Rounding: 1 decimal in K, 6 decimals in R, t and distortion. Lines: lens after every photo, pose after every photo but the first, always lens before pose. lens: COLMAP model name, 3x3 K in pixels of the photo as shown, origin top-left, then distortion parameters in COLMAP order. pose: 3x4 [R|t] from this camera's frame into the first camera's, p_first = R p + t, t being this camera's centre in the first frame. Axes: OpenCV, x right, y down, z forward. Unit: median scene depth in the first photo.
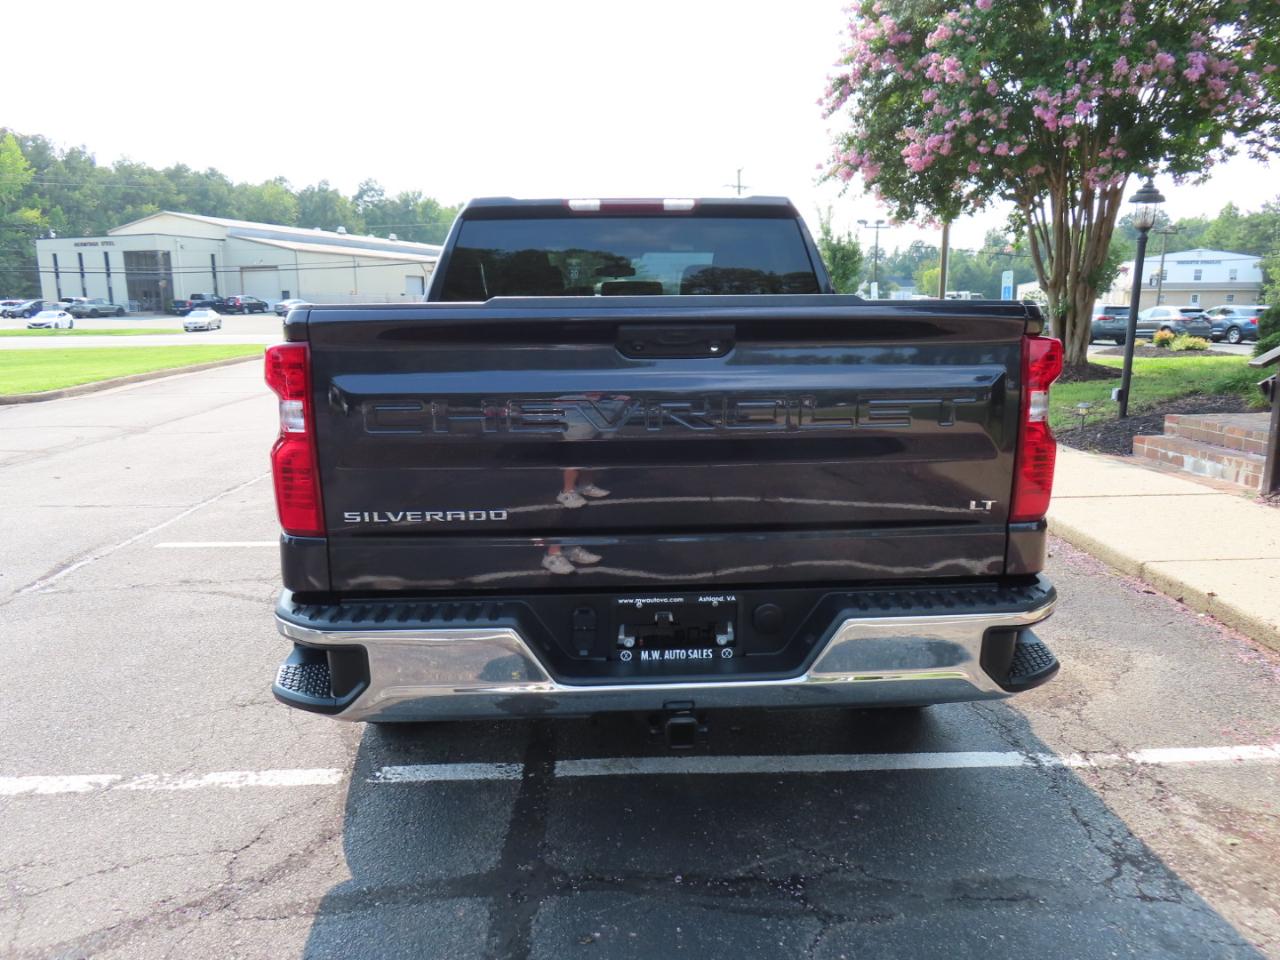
lens RADIAL K [[919.3, 0, 643.2], [0, 919.3, 479.7], [0, 0, 1]] dist [-0.012130, 0.010174]
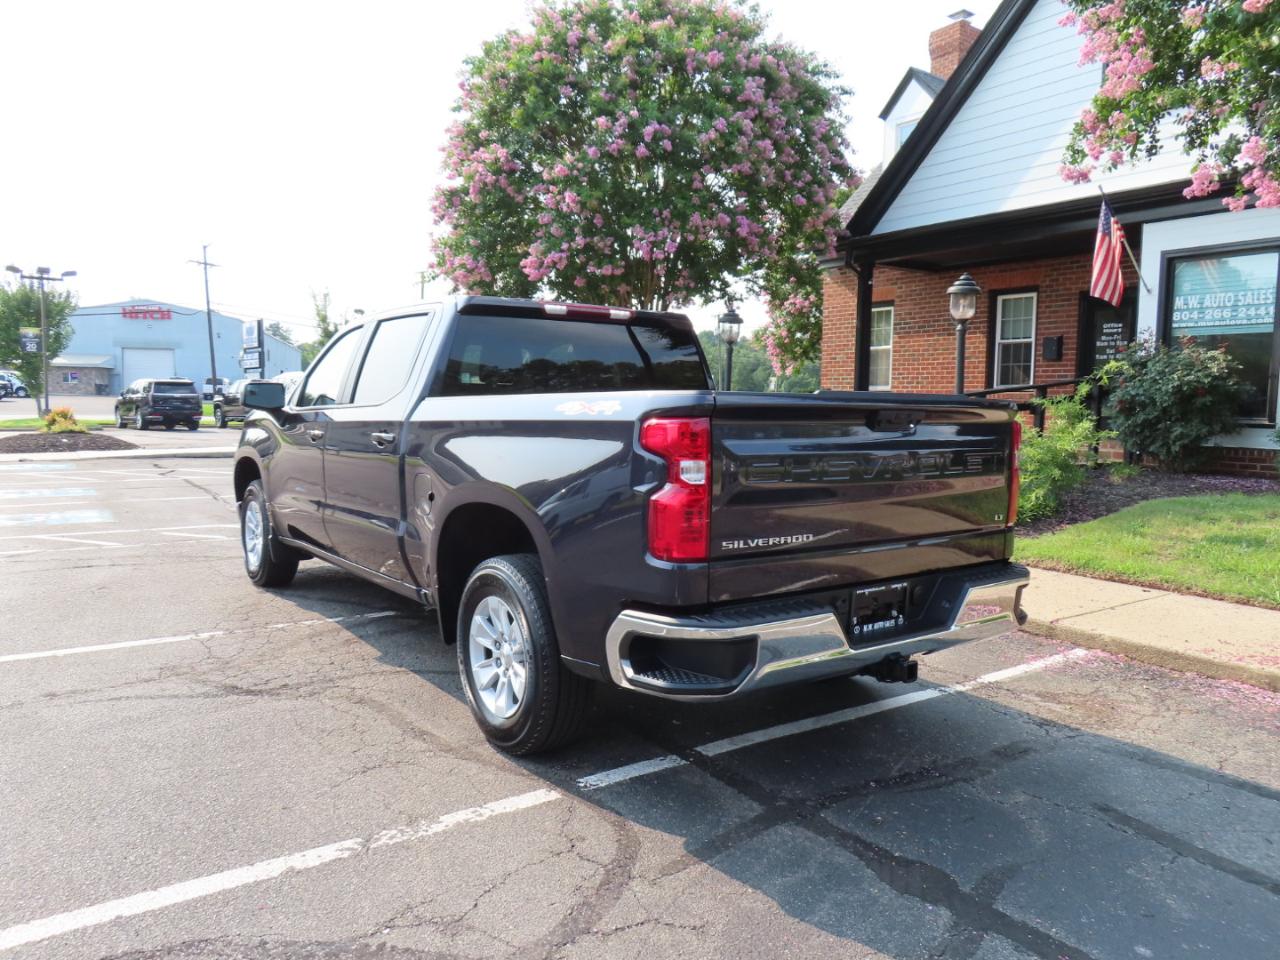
lens RADIAL K [[919.3, 0, 640.6], [0, 919.3, 484.0], [0, 0, 1]] dist [-0.012130, 0.010174]
pose [[0.839709, -0.027262, 0.542352, -0.252457], [0.075590, 0.994884, -0.067025, 0.006921], [-0.537750, 0.097277, 0.837473, -0.017614]]
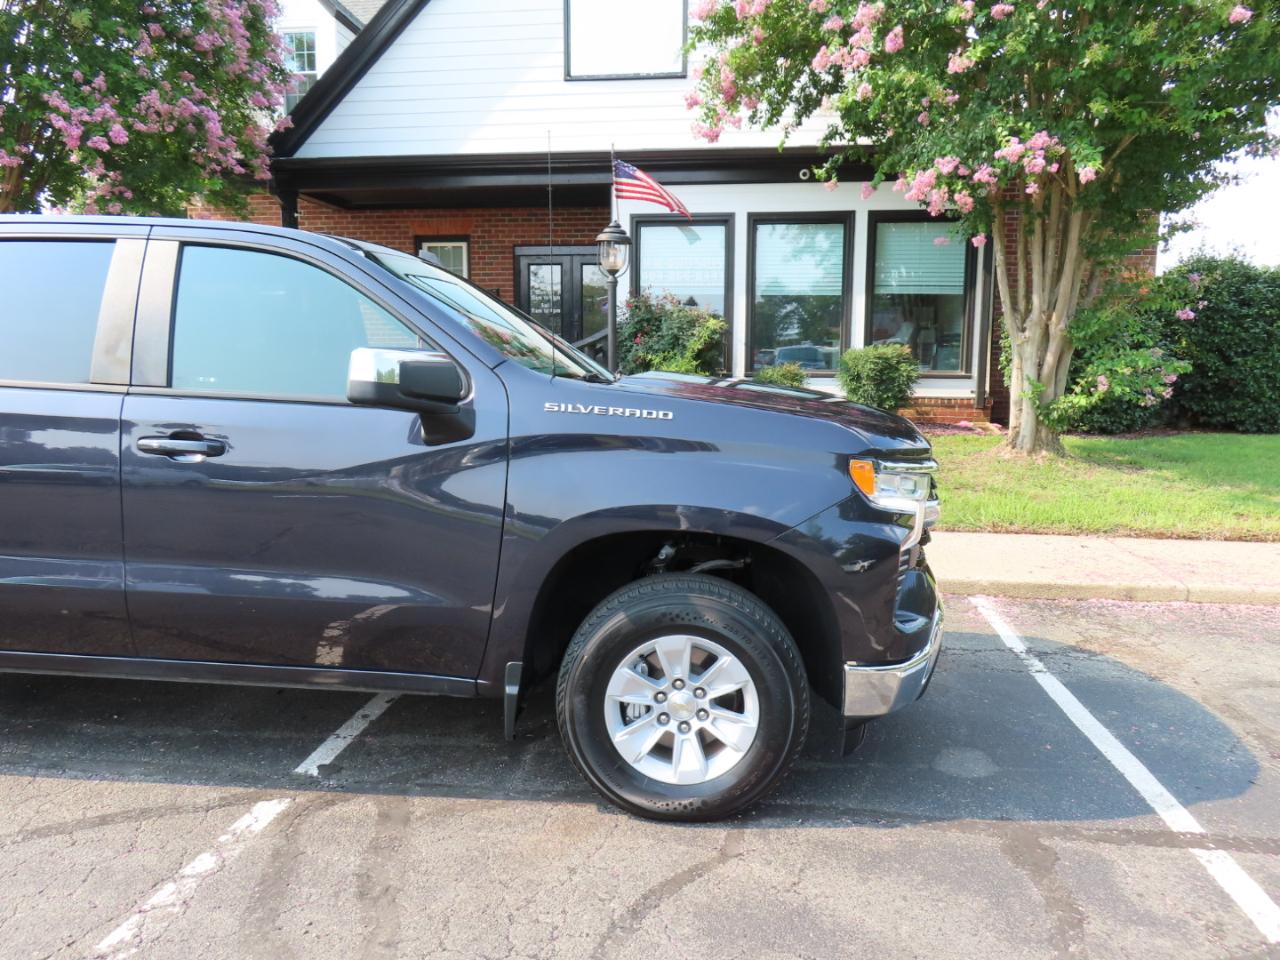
lens RADIAL K [[919.3, 0, 644.1], [0, 919.3, 484.5], [0, 0, 1]] dist [-0.012130, 0.010174]
pose [[0.153363, -0.125236, 0.980202, -0.330800], [0.171620, 0.980238, 0.098388, -0.075196], [-0.973153, 0.153133, 0.171825, 0.401314]]
